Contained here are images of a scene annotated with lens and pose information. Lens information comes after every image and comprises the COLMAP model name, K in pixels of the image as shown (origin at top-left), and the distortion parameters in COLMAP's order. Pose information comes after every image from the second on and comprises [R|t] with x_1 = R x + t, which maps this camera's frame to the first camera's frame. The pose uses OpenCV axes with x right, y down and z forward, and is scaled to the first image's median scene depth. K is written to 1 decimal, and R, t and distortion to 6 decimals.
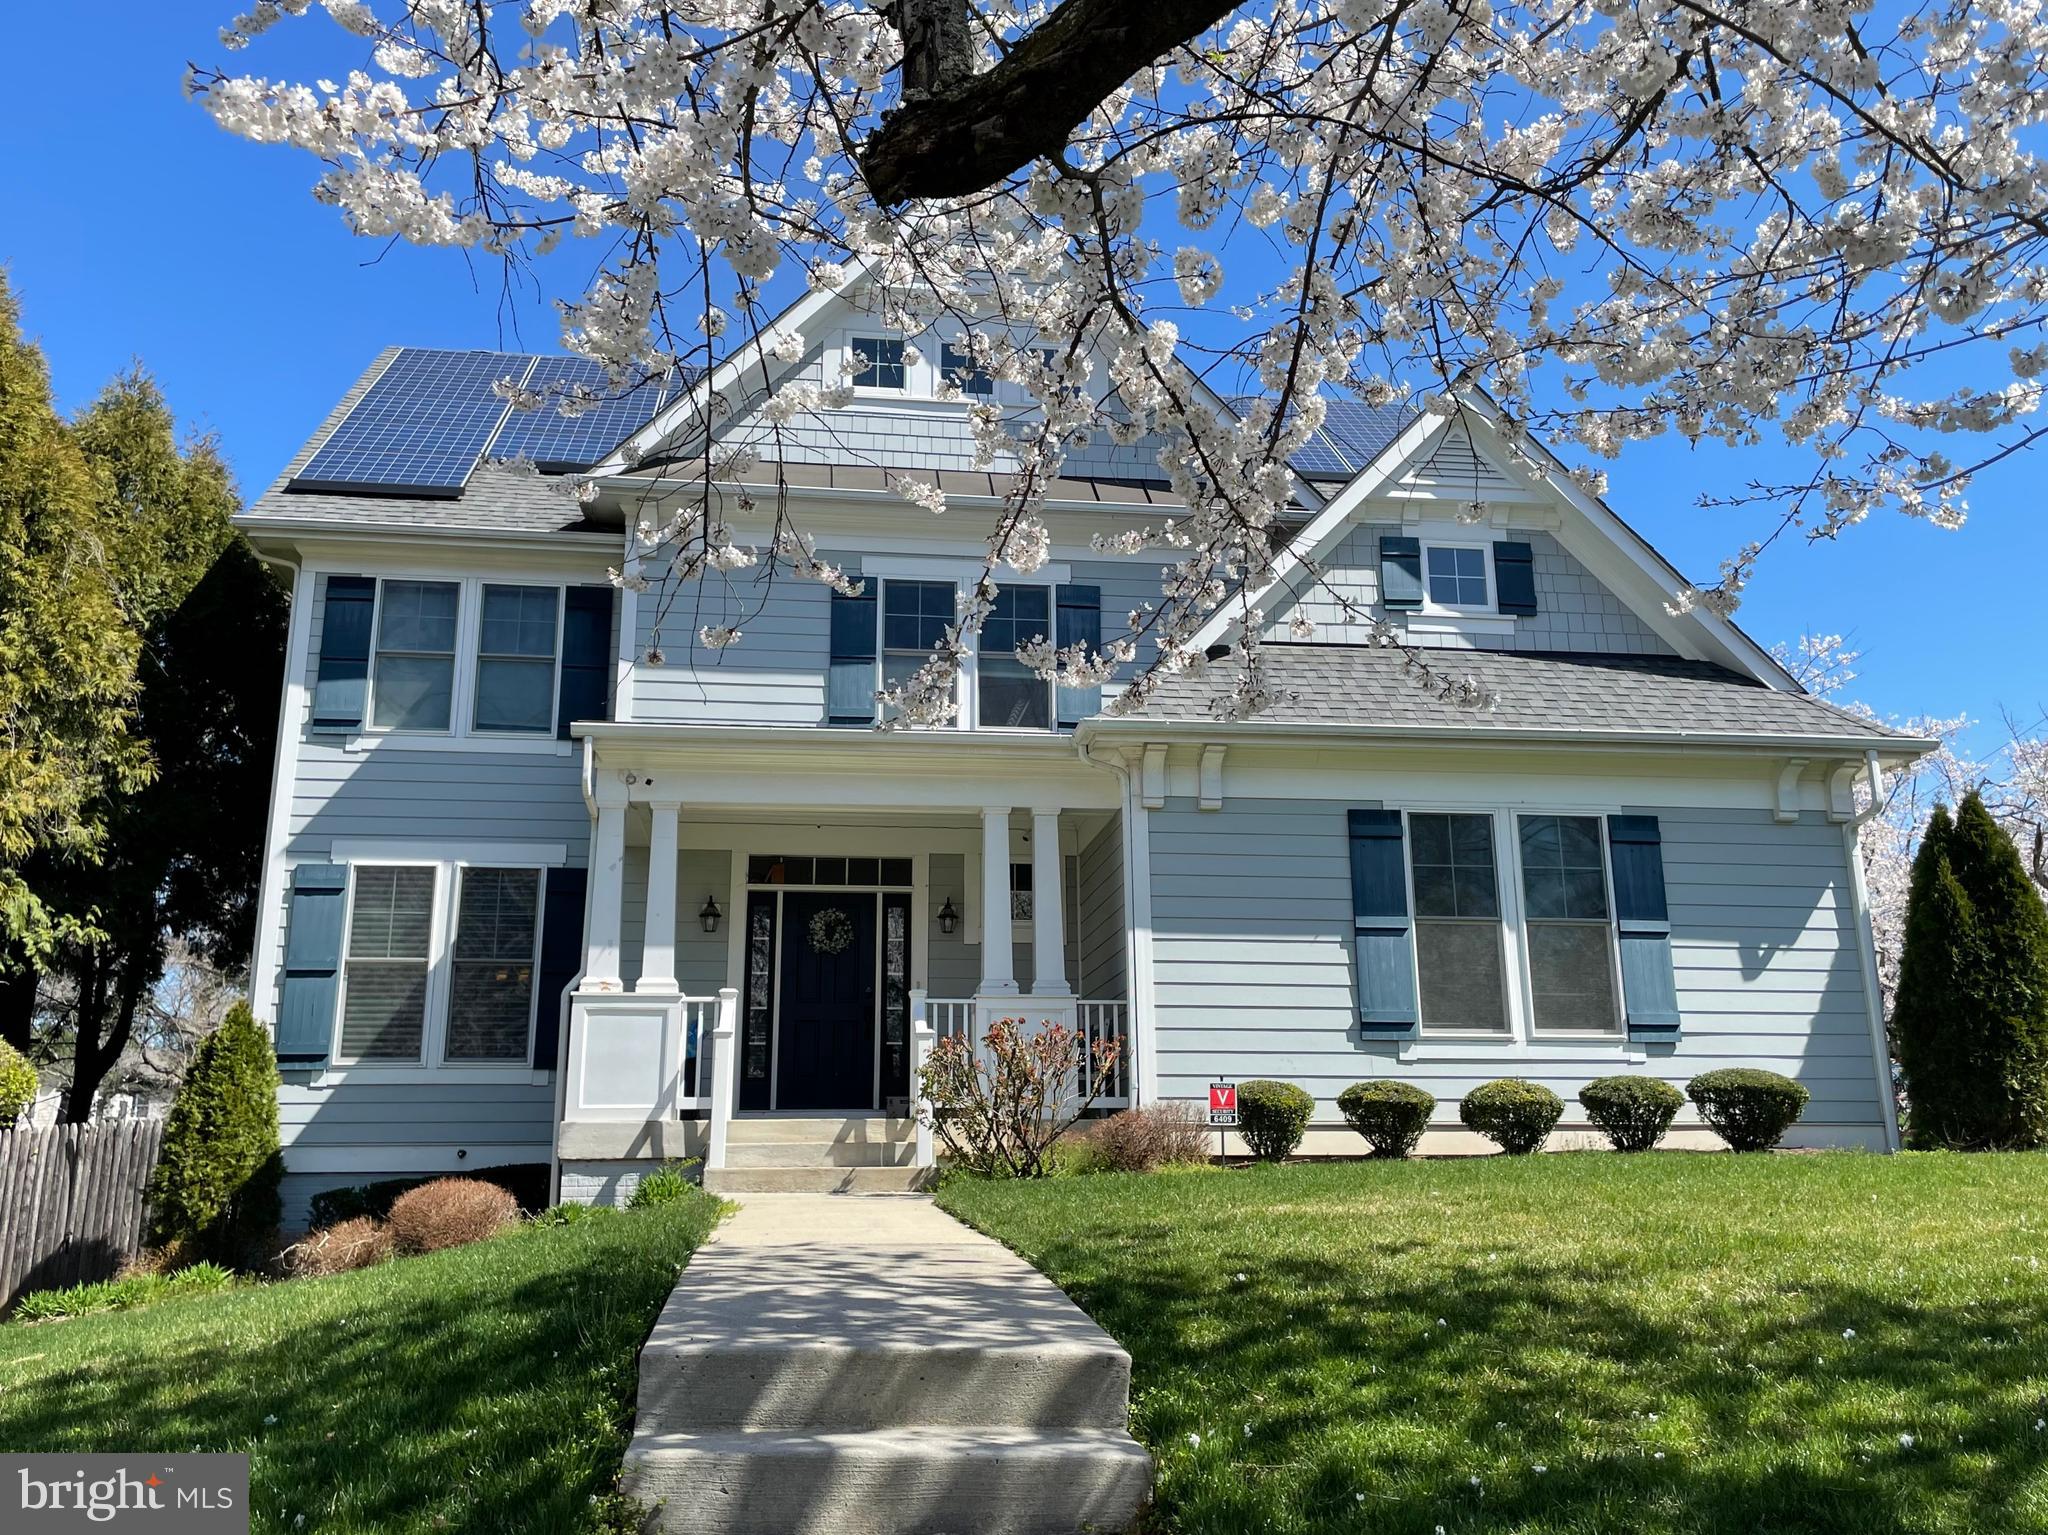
lens RADIAL K [[1749.6, 0, 1020.0], [0, 1749.6, 717.6], [0, 0, 1]] dist [0.059655, -0.007035]
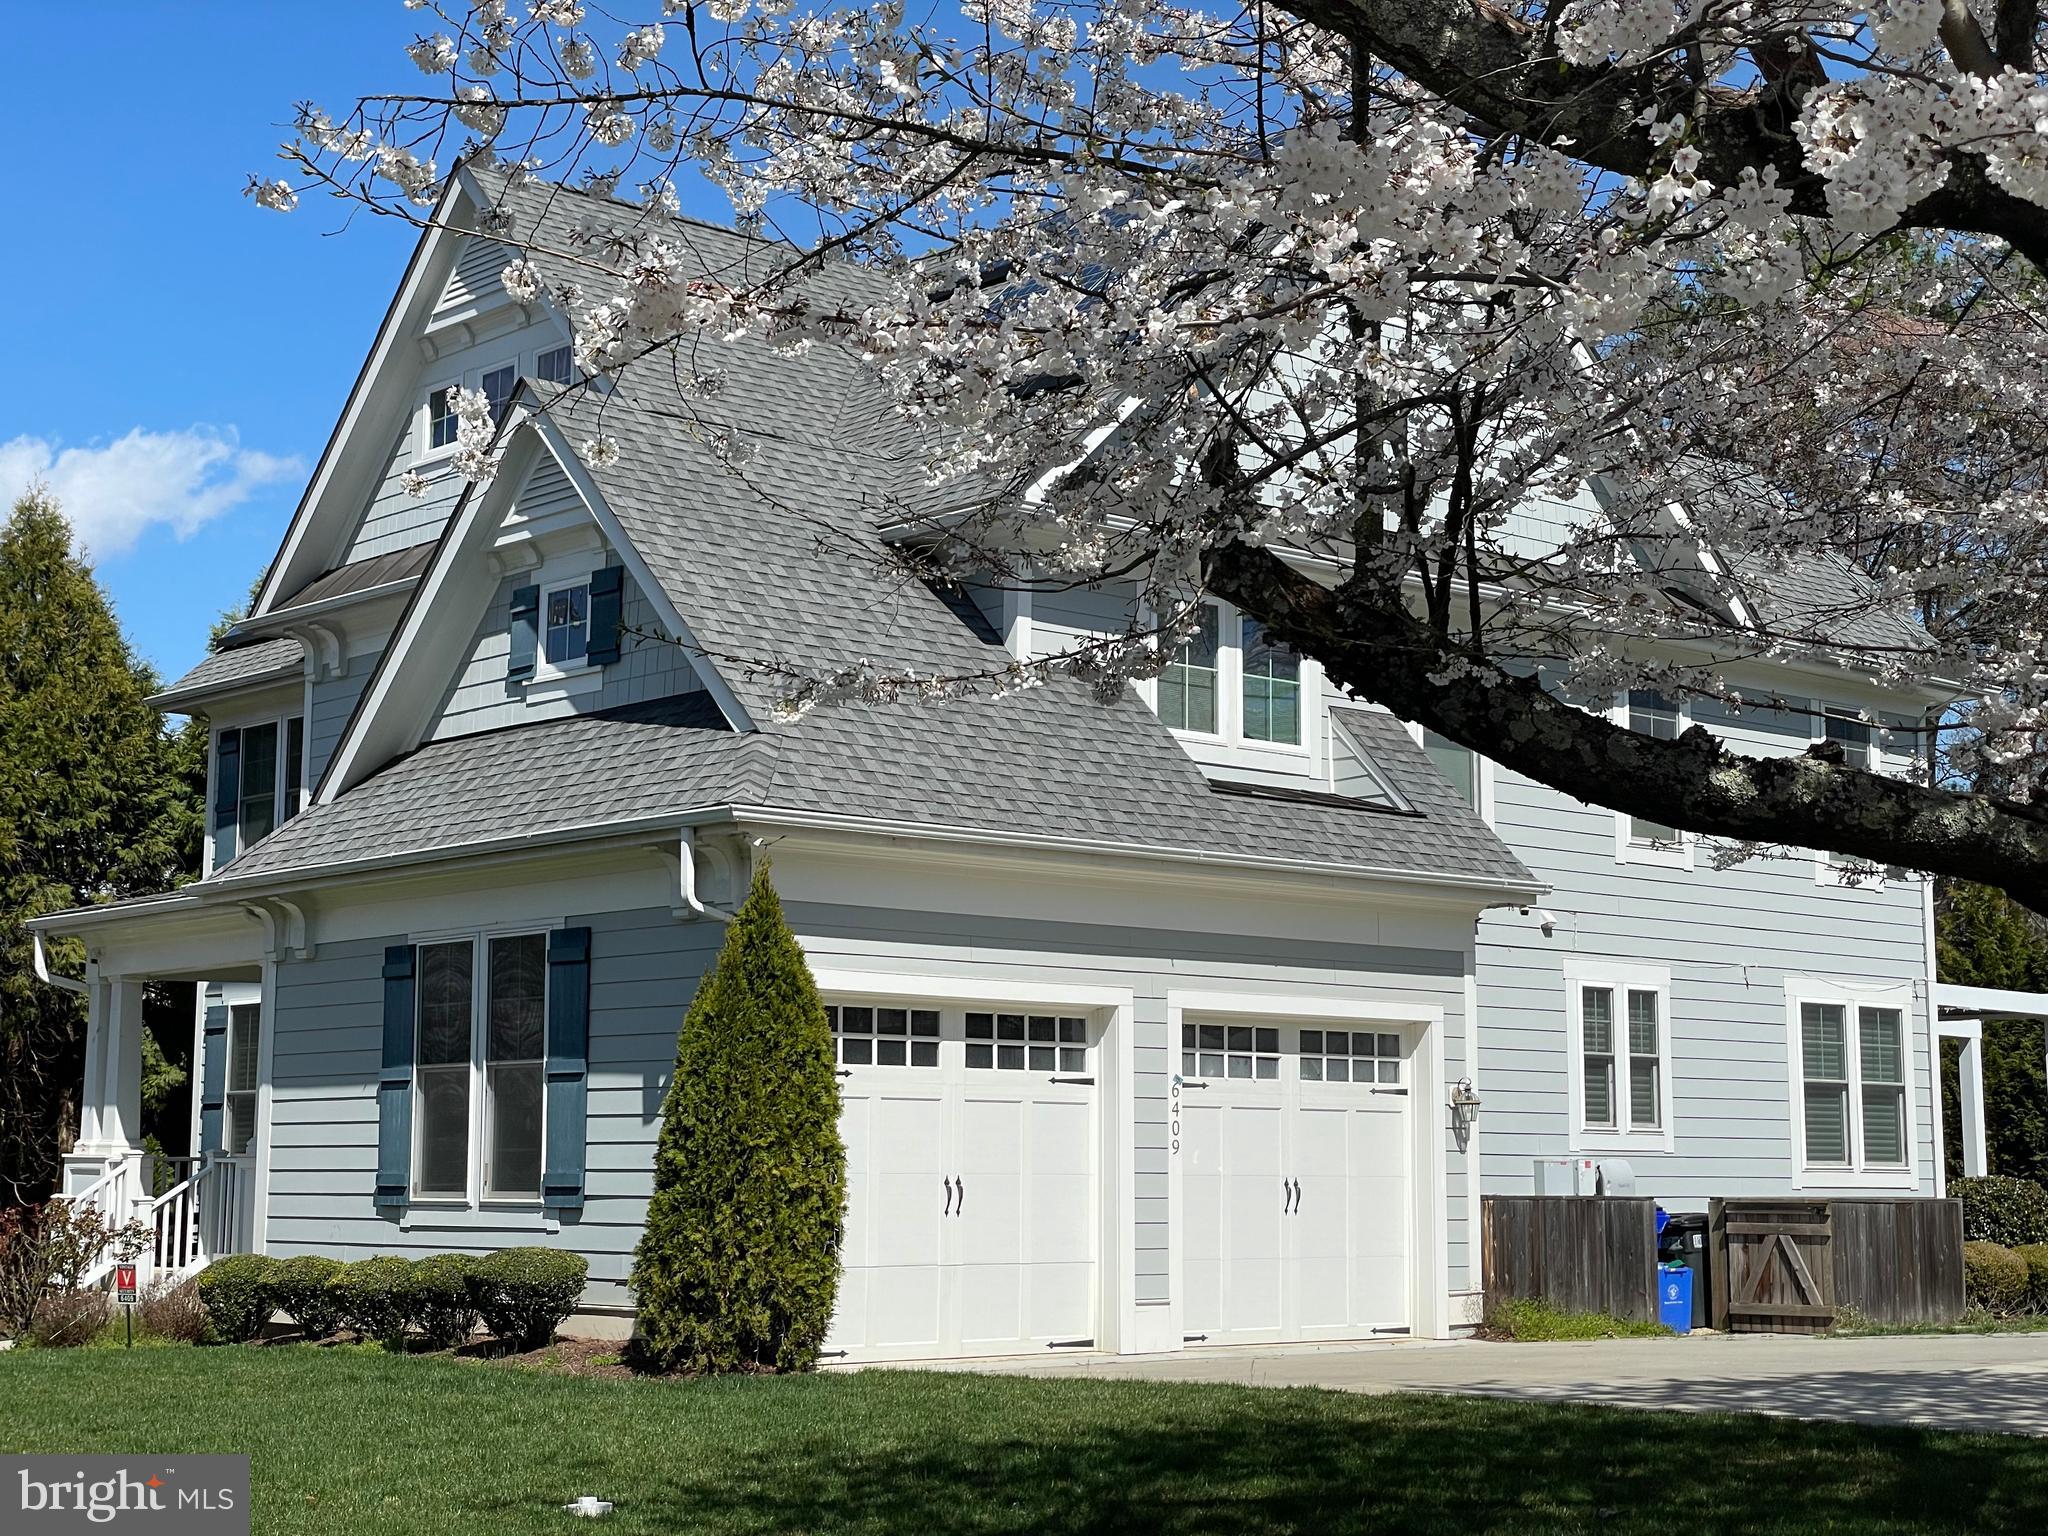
lens RADIAL K [[3080.2, 0, 1024.0], [0, 3080.2, 768.0], [0, 0, 1]] dist [0.178880, -0.027935]
pose [[0.554649, -0.094348, -0.826718, 1.680750], [0.211193, 0.976978, 0.030194, -0.015961], [0.804837, -0.191344, 0.561805, 0.390065]]
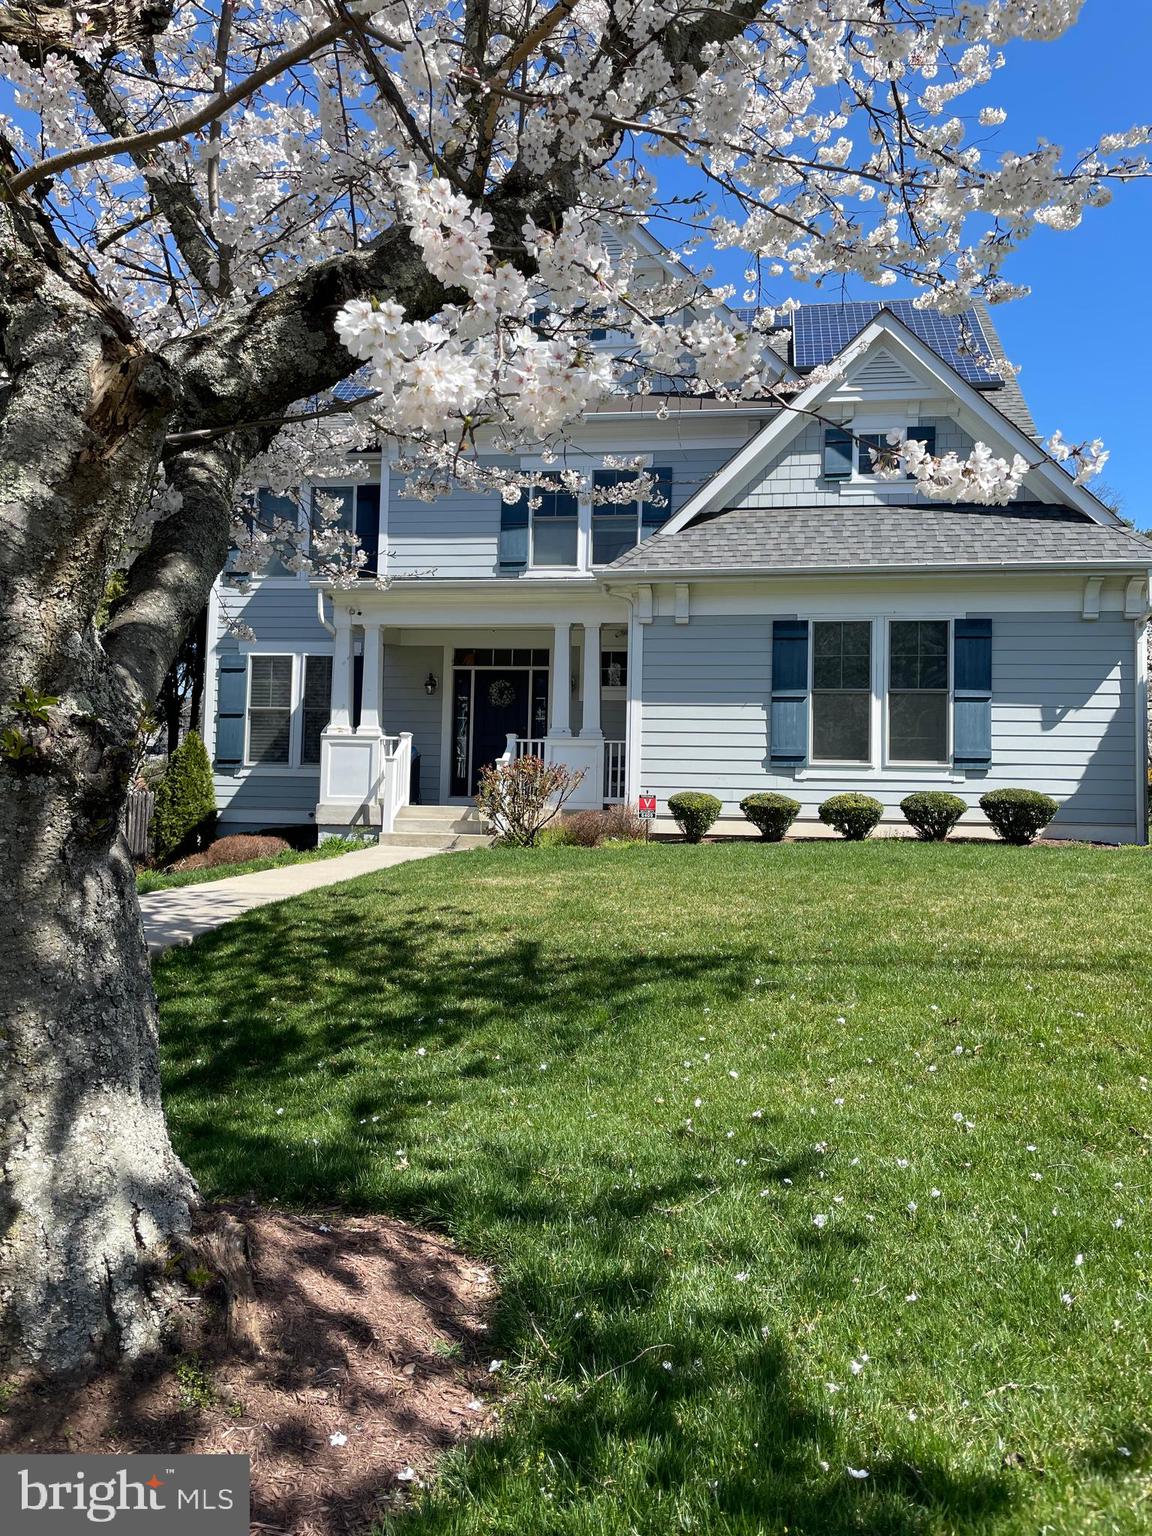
lens RADIAL K [[1220.7, 0, 577.2], [0, 1220.7, 742.1], [0, 0, 1]] dist [0.080467, -0.001612]
pose [[0.955276, 0.010680, -0.295521, 0.342888], [0.047782, 0.980641, 0.189896, -0.056744], [0.291828, -0.195524, 0.936273, -0.088826]]
